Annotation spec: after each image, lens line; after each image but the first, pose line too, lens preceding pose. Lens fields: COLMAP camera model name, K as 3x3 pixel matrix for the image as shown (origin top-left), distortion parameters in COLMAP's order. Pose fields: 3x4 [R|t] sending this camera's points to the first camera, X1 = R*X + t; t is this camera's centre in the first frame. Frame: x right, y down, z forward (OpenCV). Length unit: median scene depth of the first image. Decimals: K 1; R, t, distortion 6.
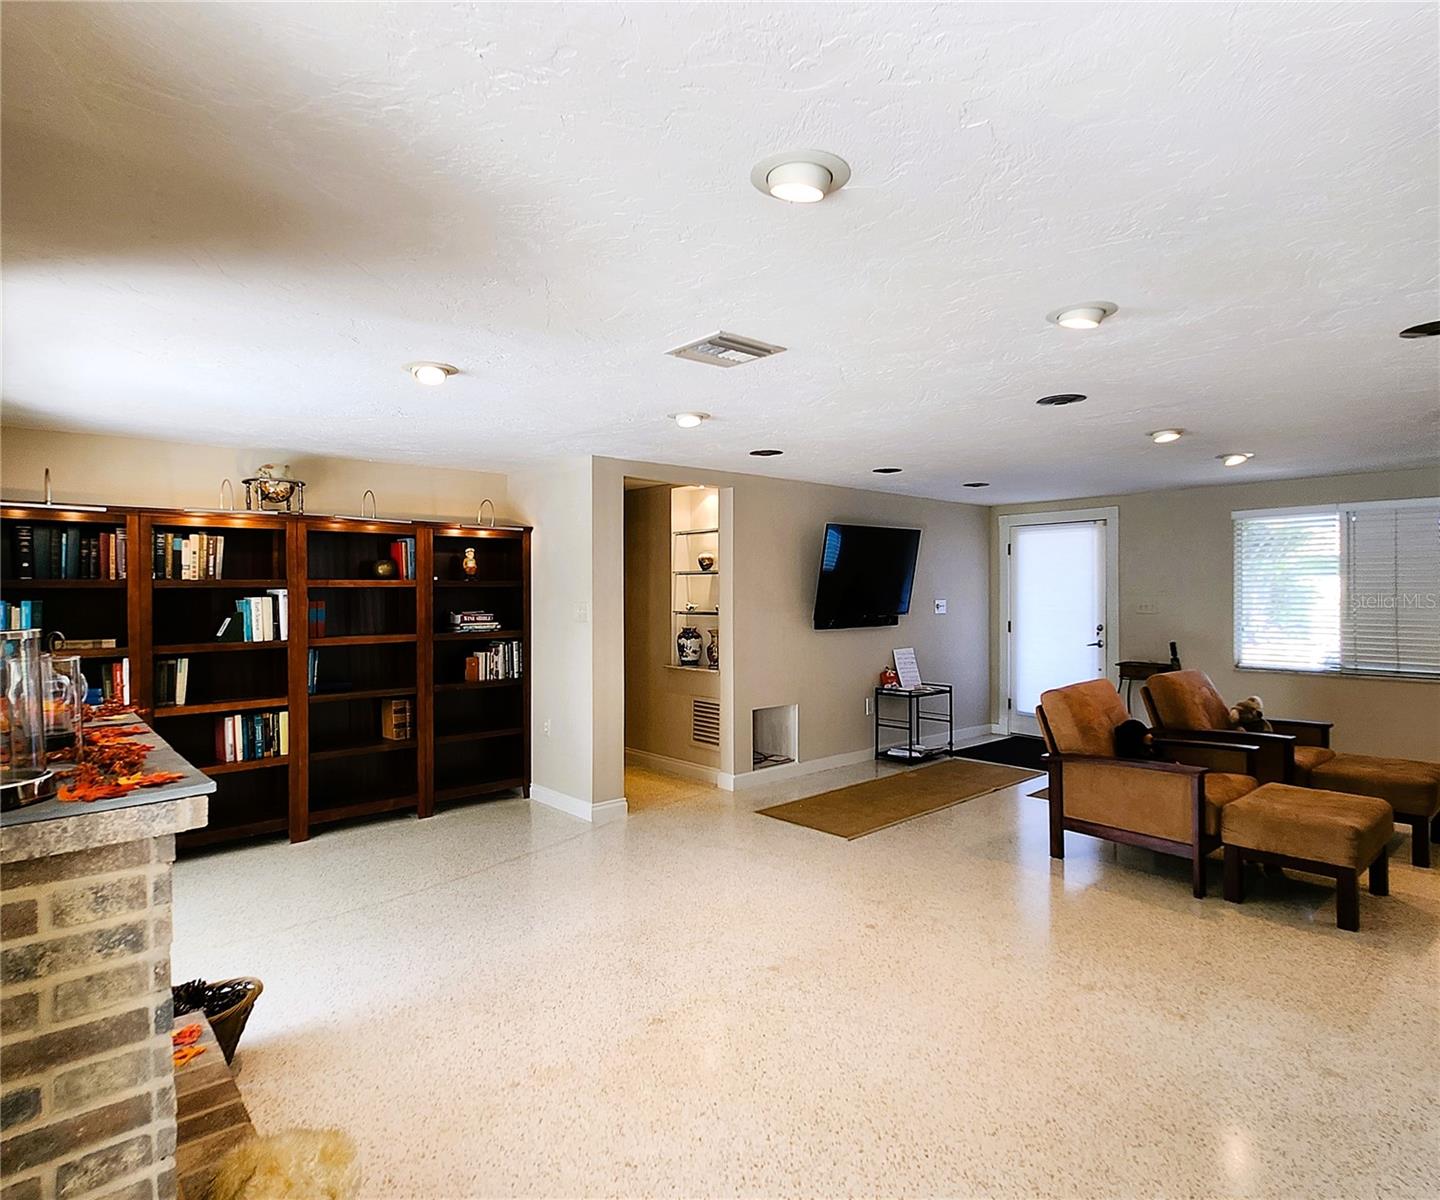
lens RADIAL K [[811.6, 0, 720.0], [0, 811.6, 600.0], [0, 0, 1]] dist [-0.004646, 0.001841]
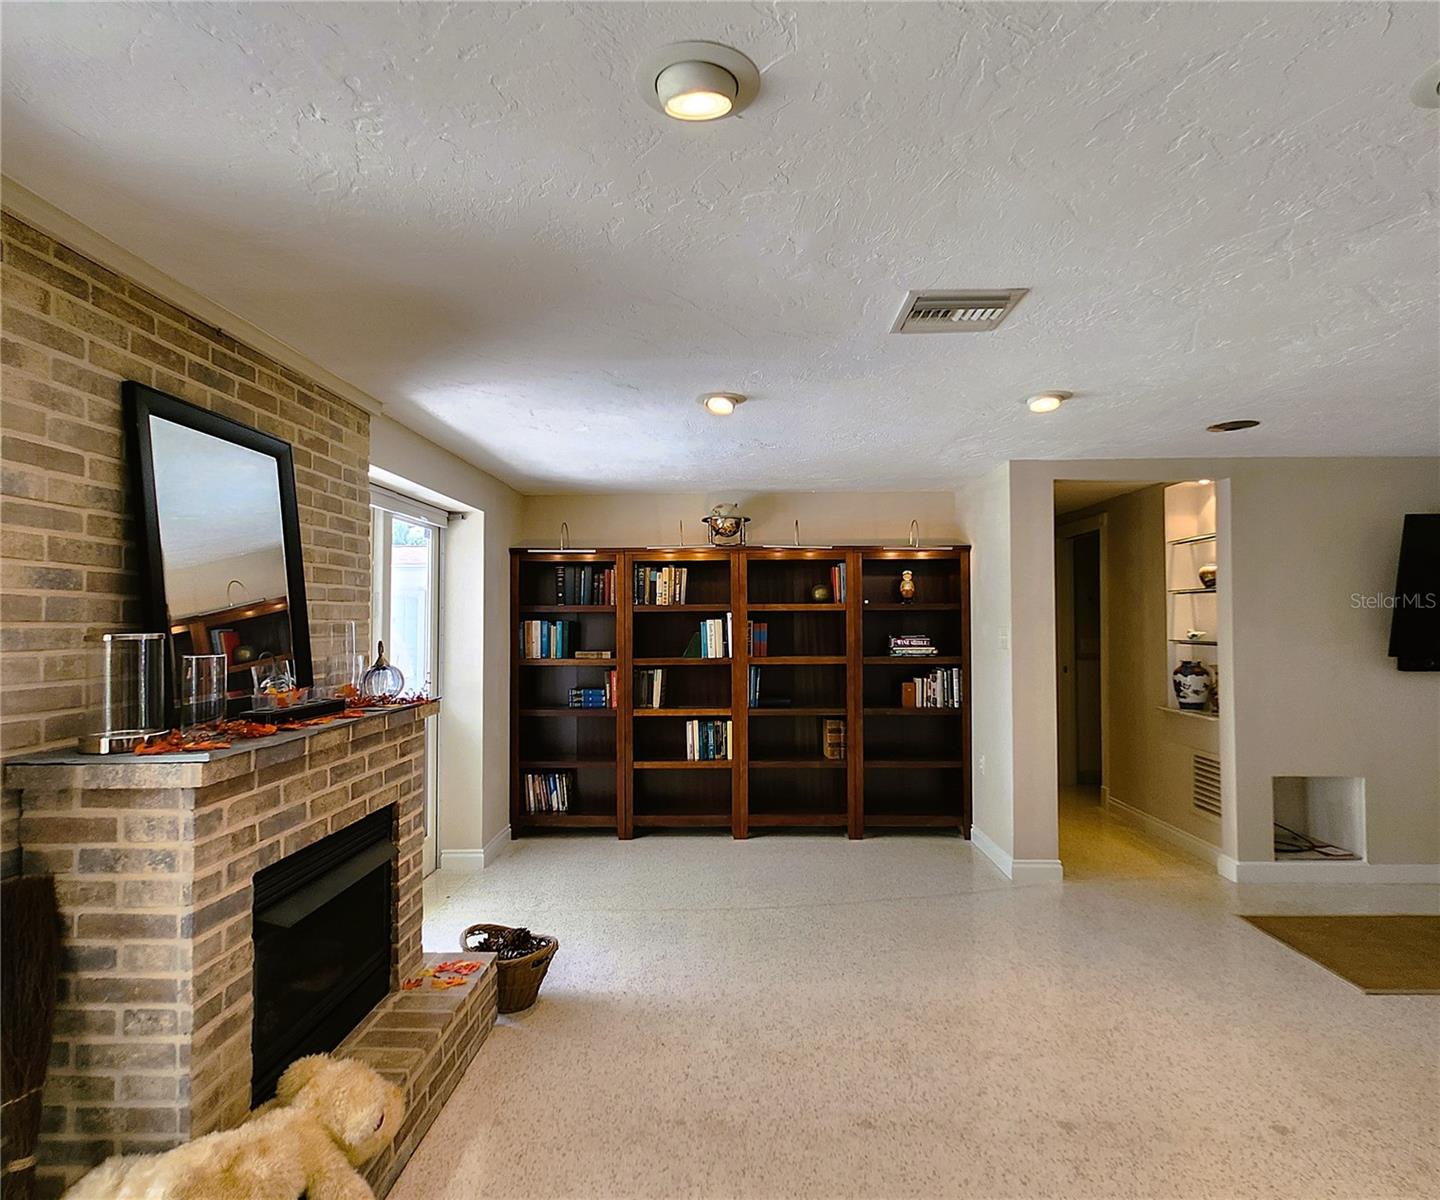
lens RADIAL K [[811.6, 0, 720.0], [0, 811.6, 600.0], [0, 0, 1]] dist [-0.004646, 0.001841]
pose [[0.732278, -0.013612, -0.680870, 0.222939], [-0.008494, 0.999540, -0.029118, 0.002199], [0.680953, 0.027106, 0.731826, 0.154735]]
